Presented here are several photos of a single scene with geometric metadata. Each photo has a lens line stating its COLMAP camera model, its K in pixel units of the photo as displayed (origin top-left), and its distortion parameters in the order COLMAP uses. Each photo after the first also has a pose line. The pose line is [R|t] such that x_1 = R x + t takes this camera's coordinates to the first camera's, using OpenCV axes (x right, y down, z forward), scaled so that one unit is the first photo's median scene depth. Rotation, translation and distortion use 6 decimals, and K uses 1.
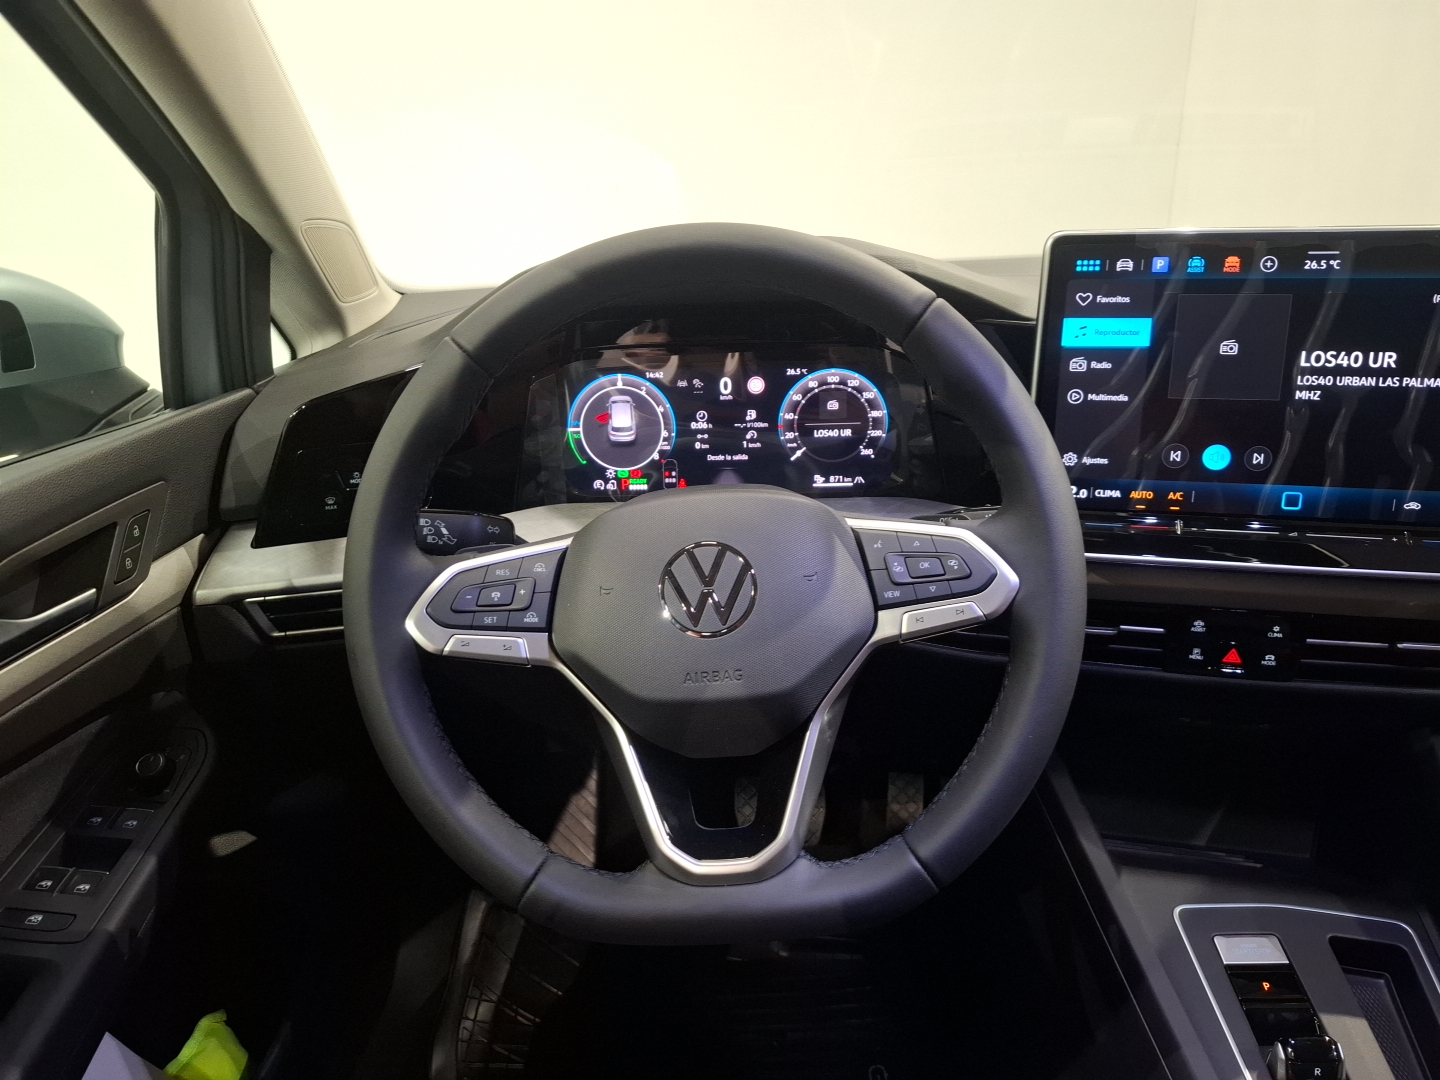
lens RADIAL K [[1023.9, 0, 720.0], [0, 1023.9, 540.0], [0, 0, 1]] dist [0.064988, -0.069211]
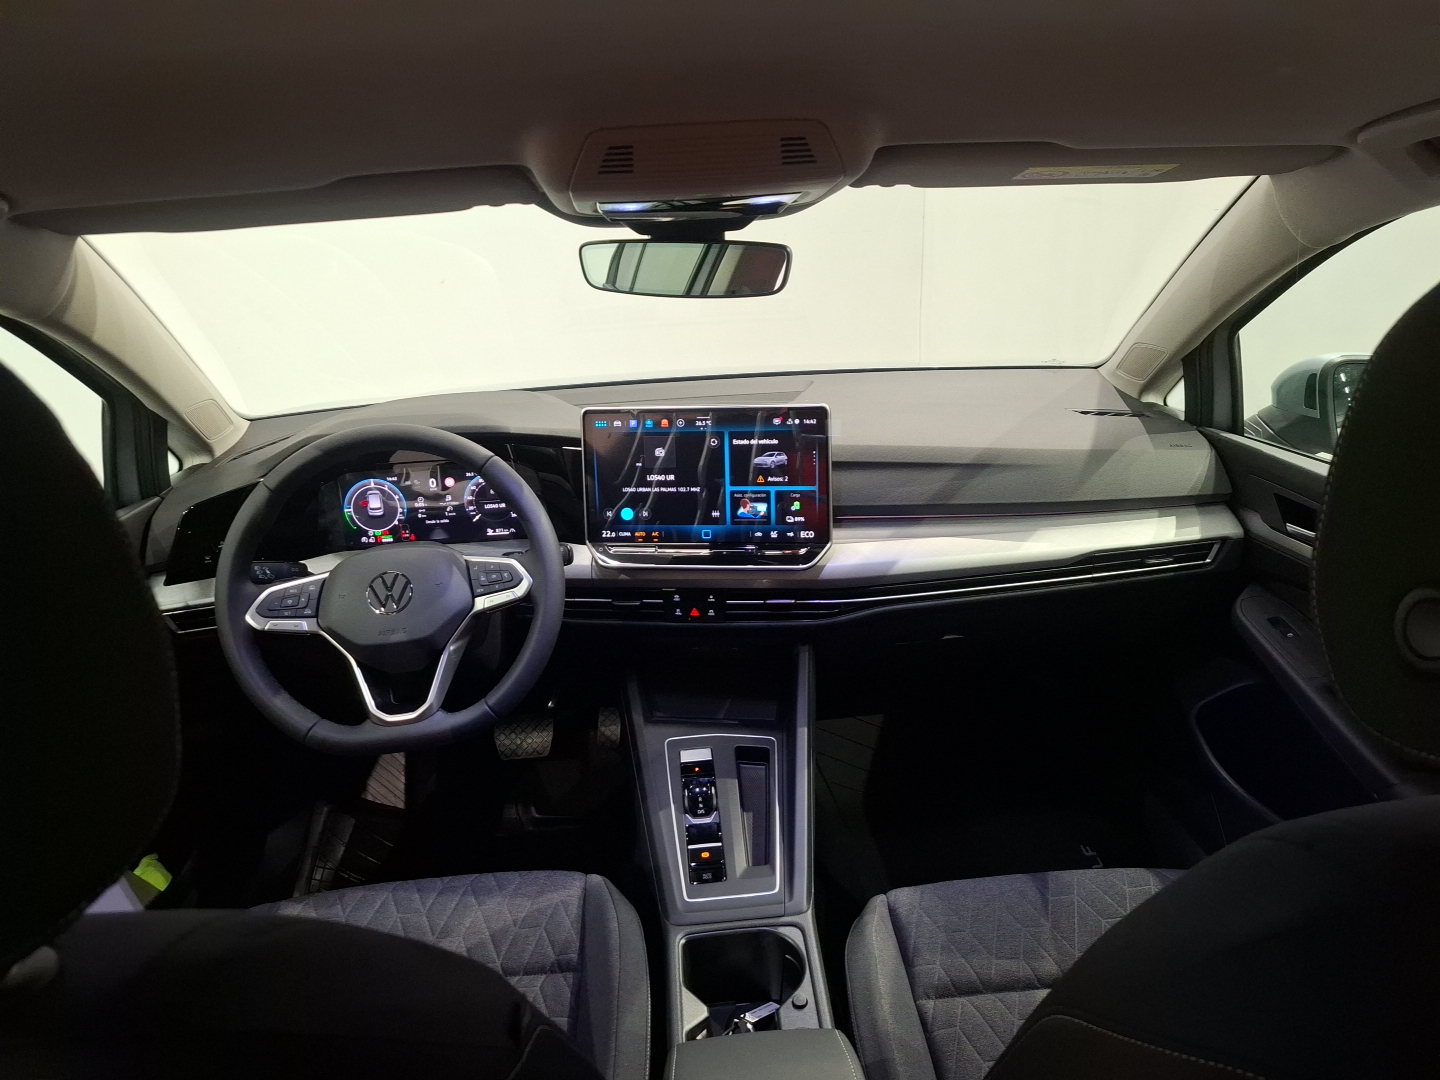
lens RADIAL K [[970.5, 0, 720.2], [0, 970.5, 528.6], [0, 0, 1]] dist [0.069950, -0.098099]
pose [[0.992031, -0.048507, 0.116284, 0.345328], [0.050960, 0.998535, -0.018213, -0.011938], [-0.115231, 0.023993, 0.993049, -0.887580]]
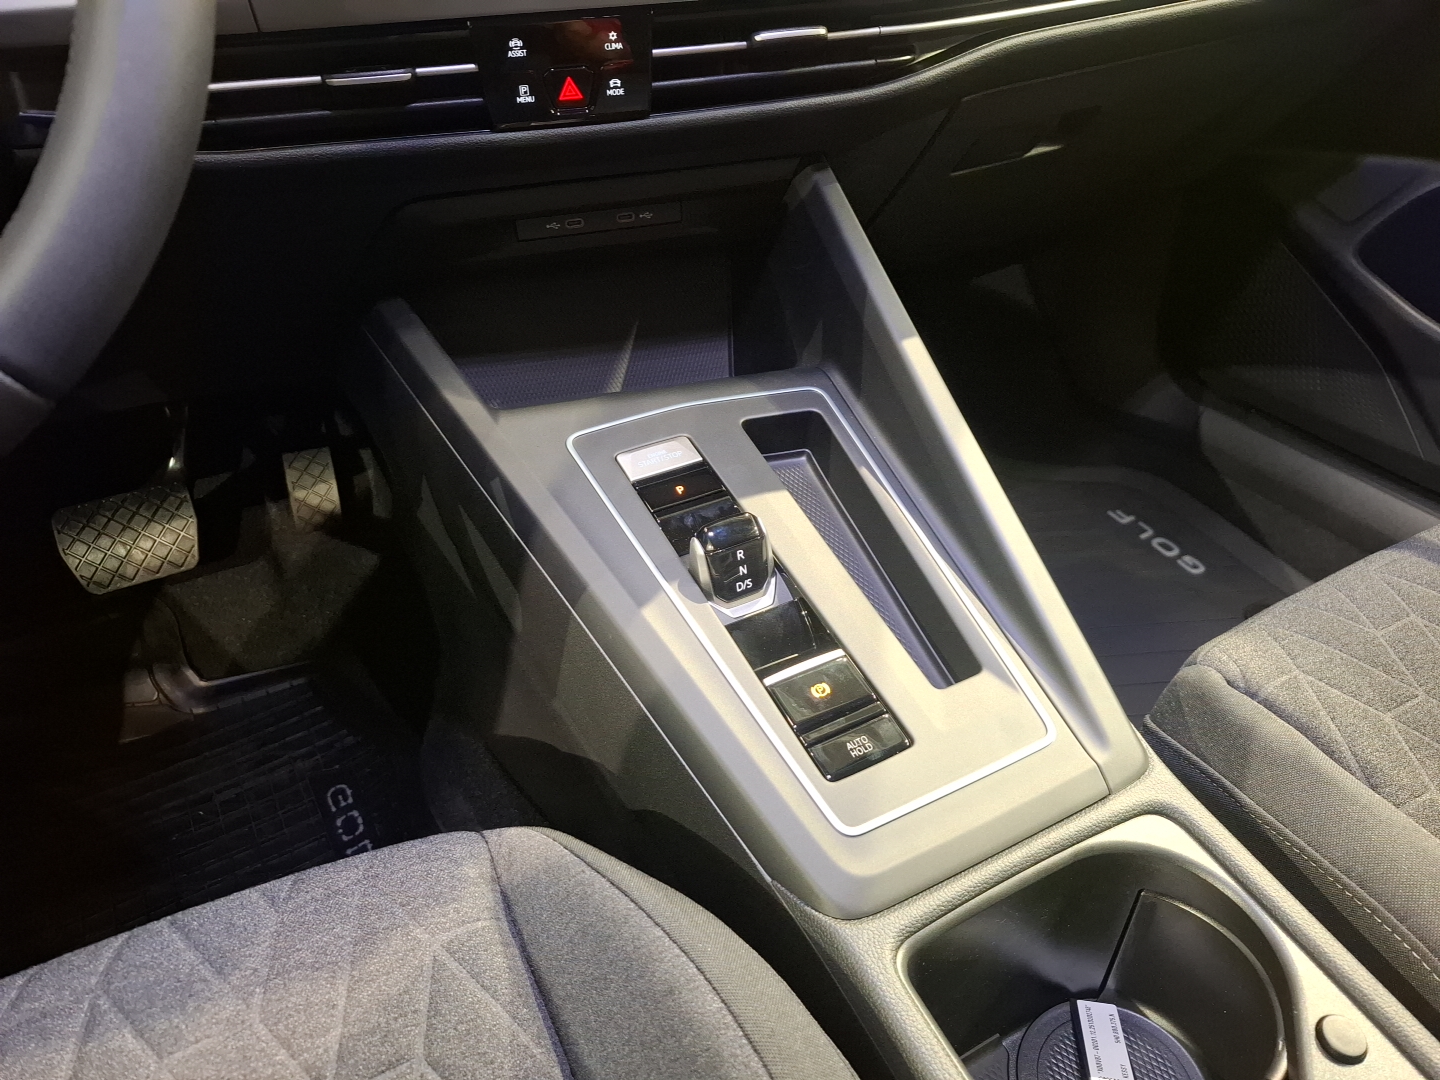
lens RADIAL K [[1029.0, 0, 757.6], [0, 1029.0, 536.3], [0, 0, 1]] dist [0.073493, -0.122344]
pose [[0.854318, -0.280108, 0.437814, 0.204016], [0.169564, 0.946471, 0.274666, 0.238936], [-0.491314, -0.160415, 0.856083, 0.263514]]
